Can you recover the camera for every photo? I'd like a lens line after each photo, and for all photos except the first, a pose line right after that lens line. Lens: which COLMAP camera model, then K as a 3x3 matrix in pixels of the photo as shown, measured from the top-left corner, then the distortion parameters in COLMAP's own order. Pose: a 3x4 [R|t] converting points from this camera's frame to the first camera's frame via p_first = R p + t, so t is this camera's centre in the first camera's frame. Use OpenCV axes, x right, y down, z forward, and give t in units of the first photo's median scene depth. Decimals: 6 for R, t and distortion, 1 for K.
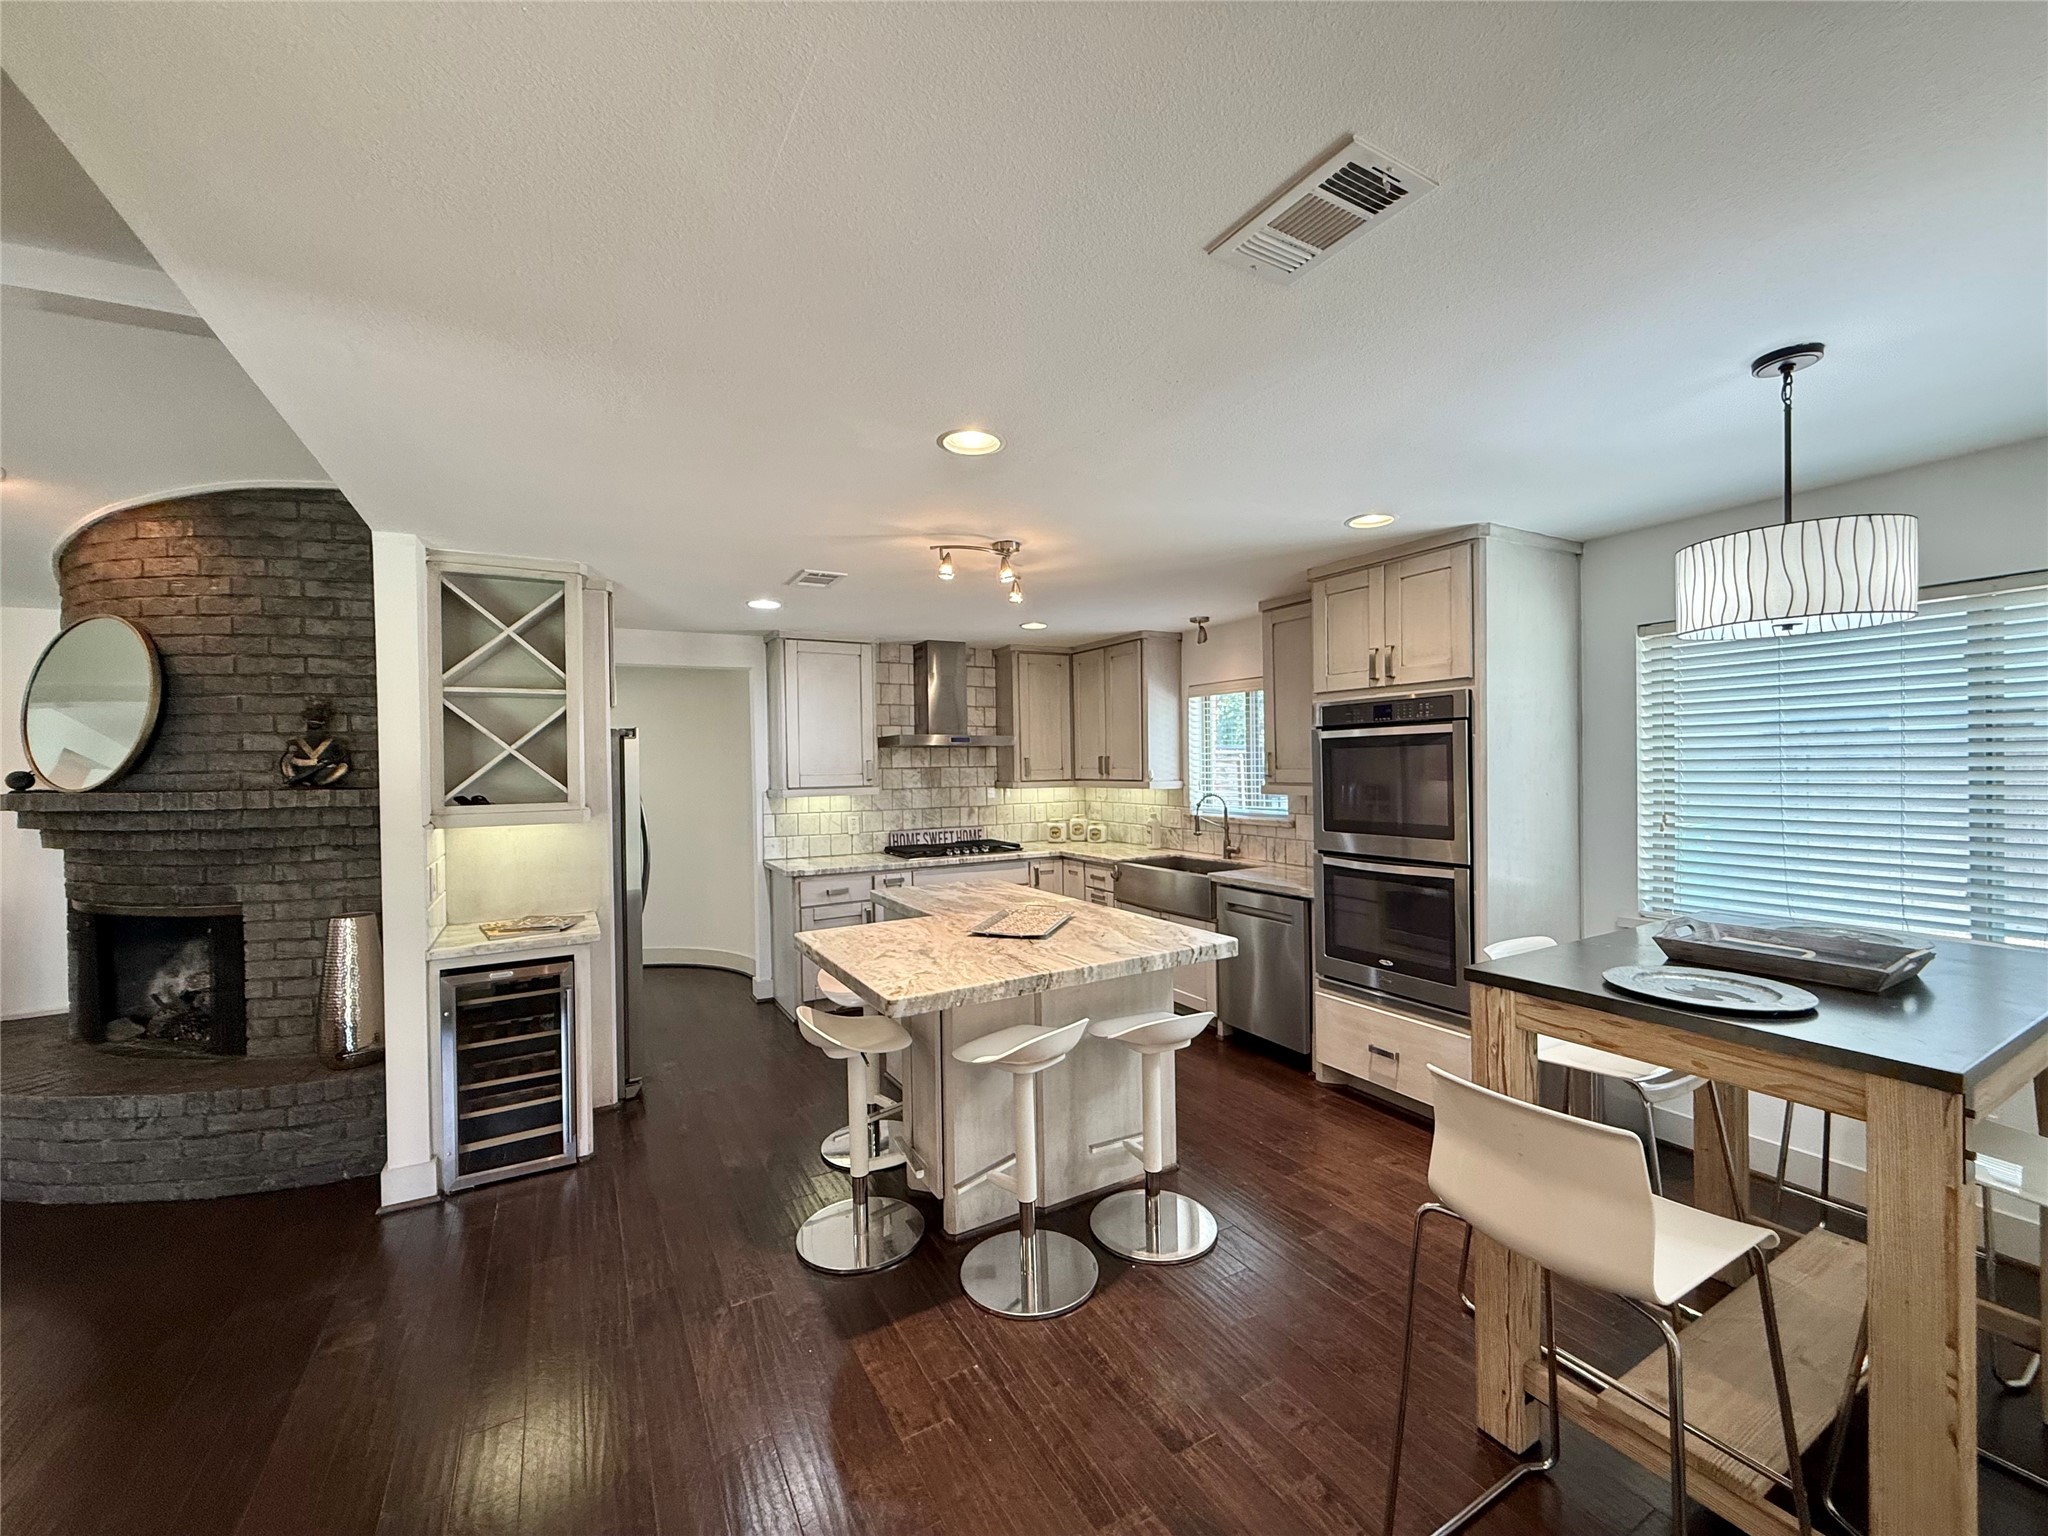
lens RADIAL K [[814.6, 0, 1020.2], [0, 814.6, 768.2], [0, 0, 1]] dist [0.000265, 0.000205]
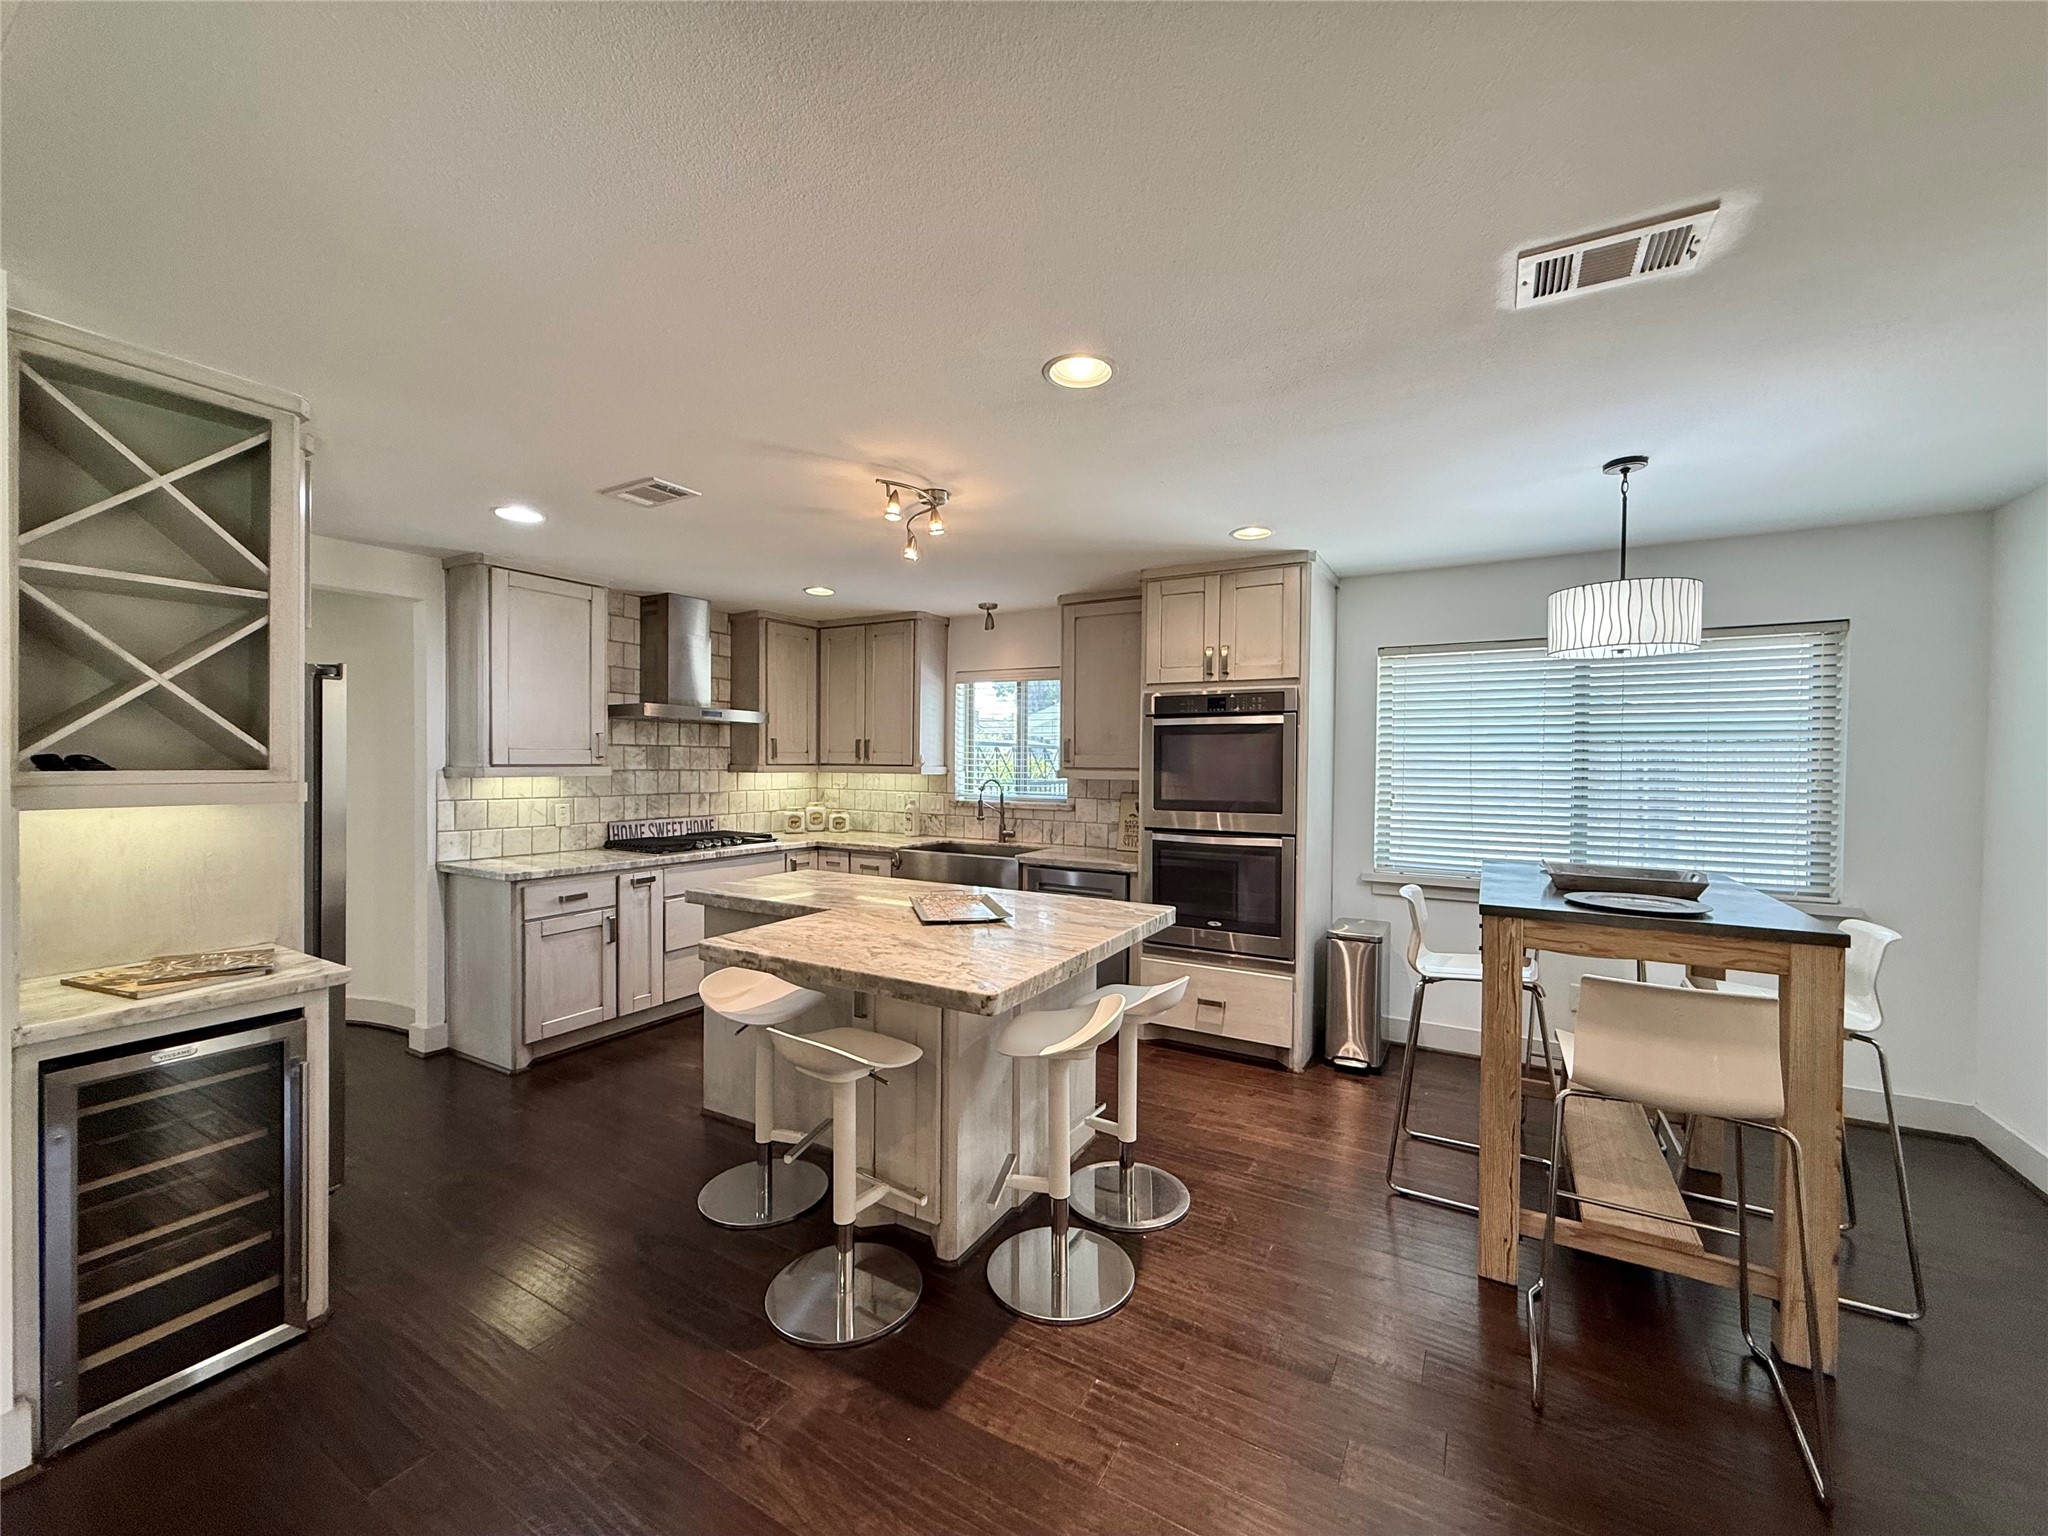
lens RADIAL K [[814.6, 0, 1020.2], [0, 814.6, 768.2], [0, 0, 1]] dist [0.000265, 0.000205]
pose [[0.864056, 0.018659, 0.503050, -0.341602], [-0.019786, 0.999799, -0.003099, 0.028483], [-0.503006, -0.007275, 0.864252, 0.146110]]
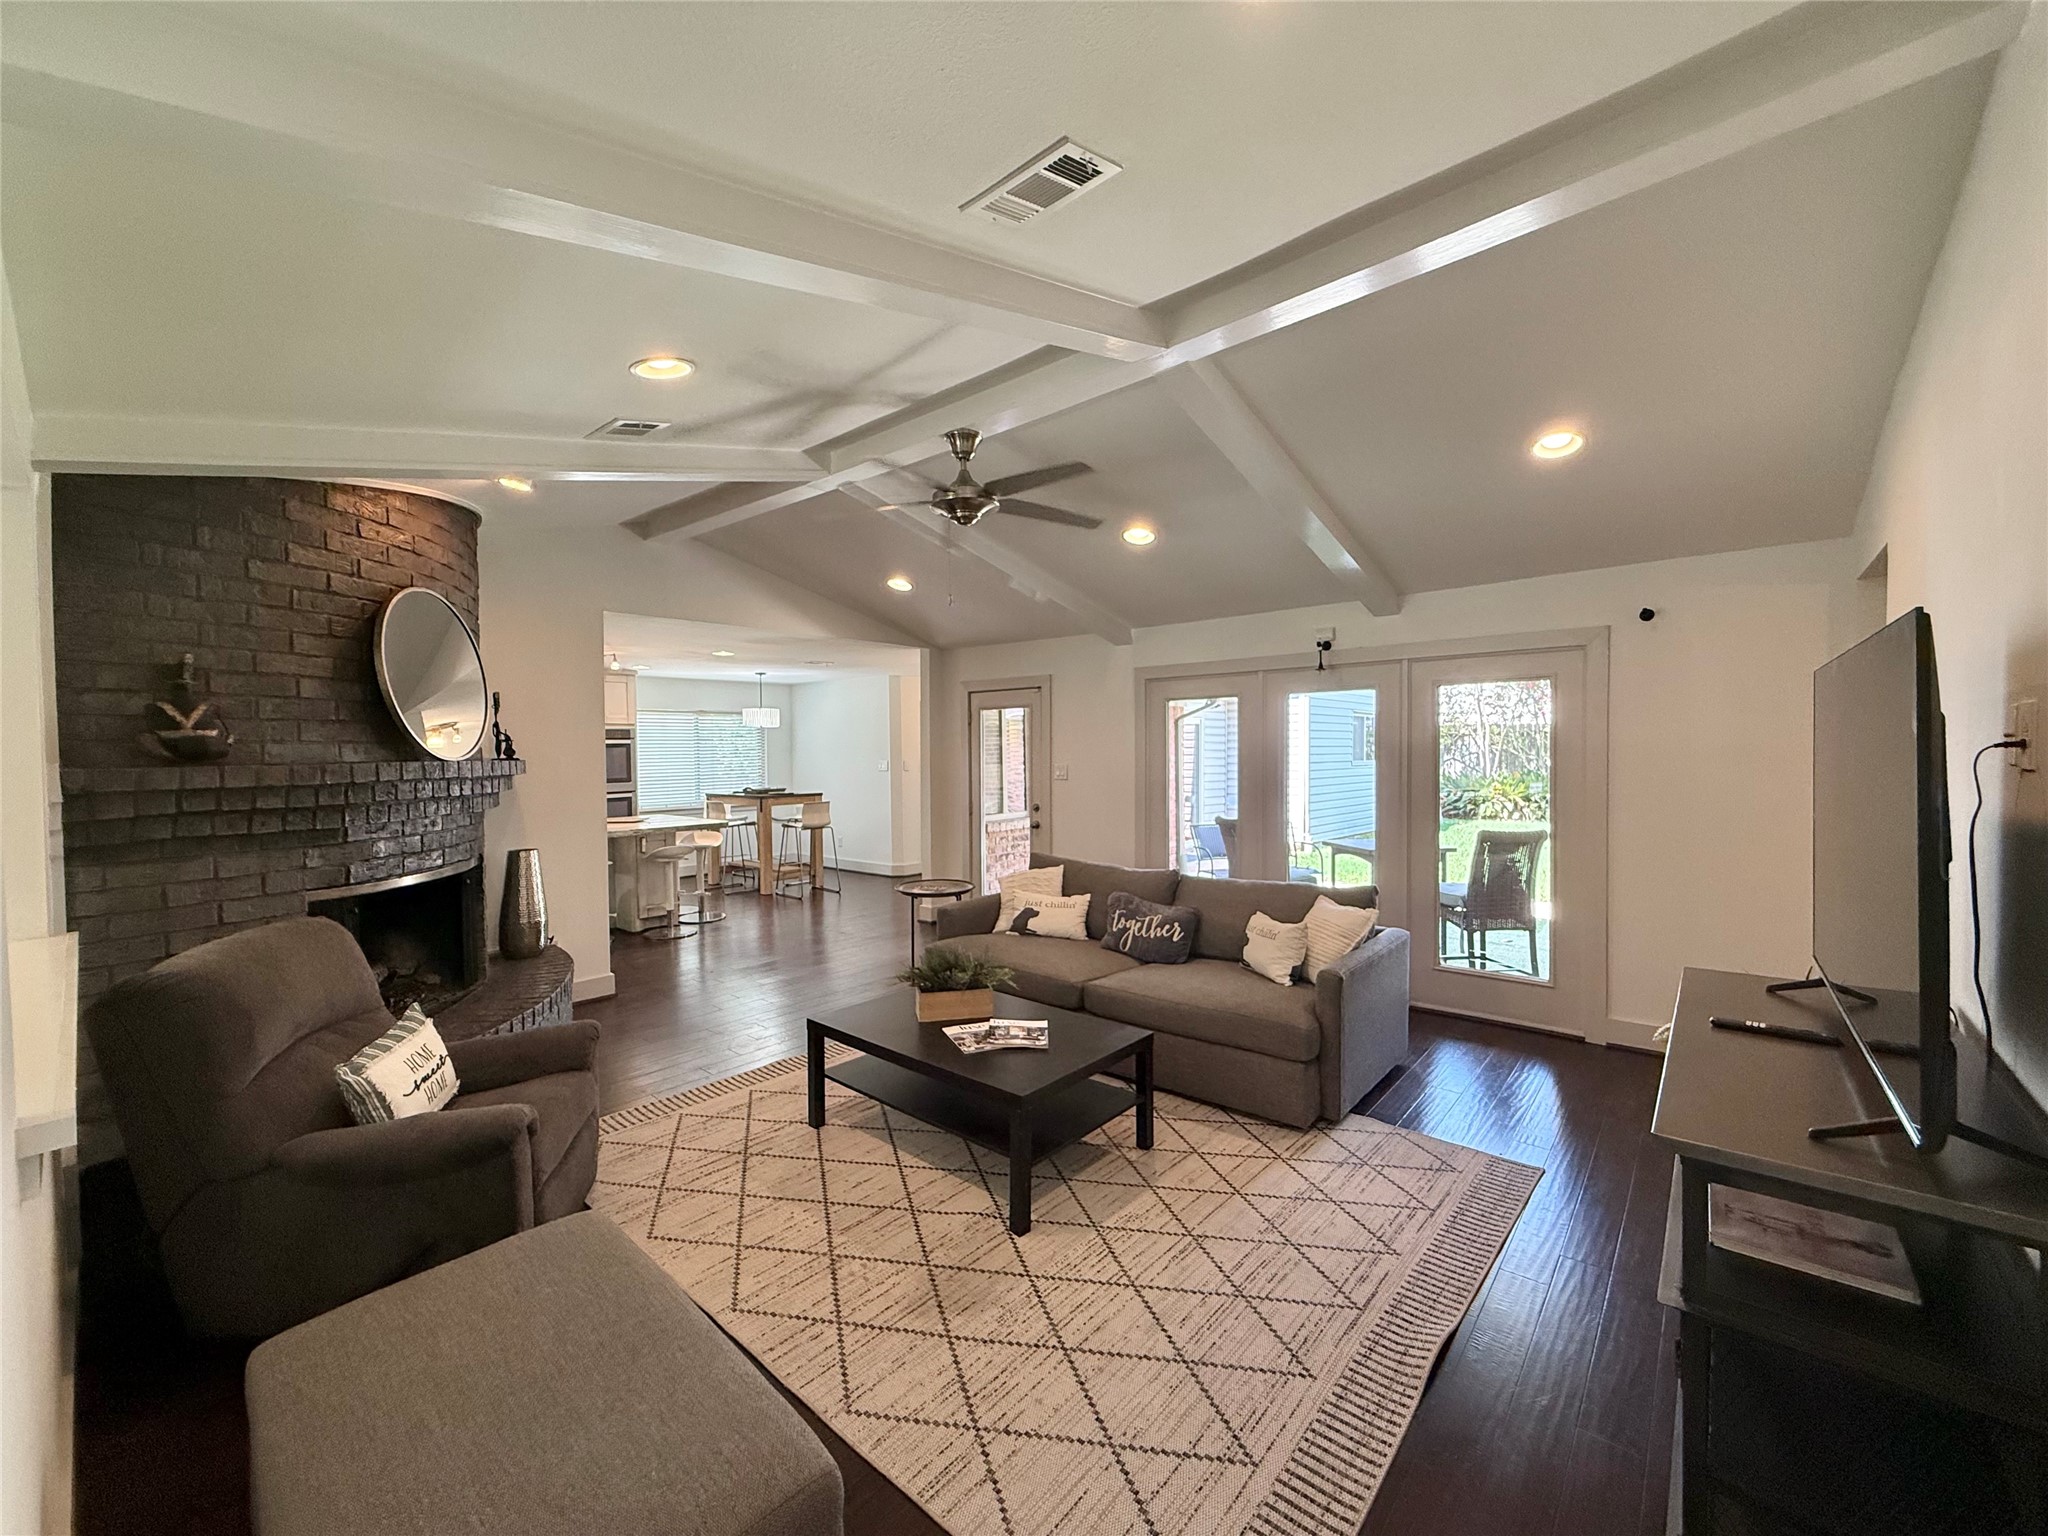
lens RADIAL K [[814.6, 0, 1020.2], [0, 814.6, 768.2], [0, 0, 1]] dist [0.000265, 0.000205]
pose [[-0.334246, 0.001478, 0.942485, -2.170756], [0.021578, 0.999749, 0.006085, 0.044372], [-0.942239, 0.022371, -0.334193, 0.591834]]
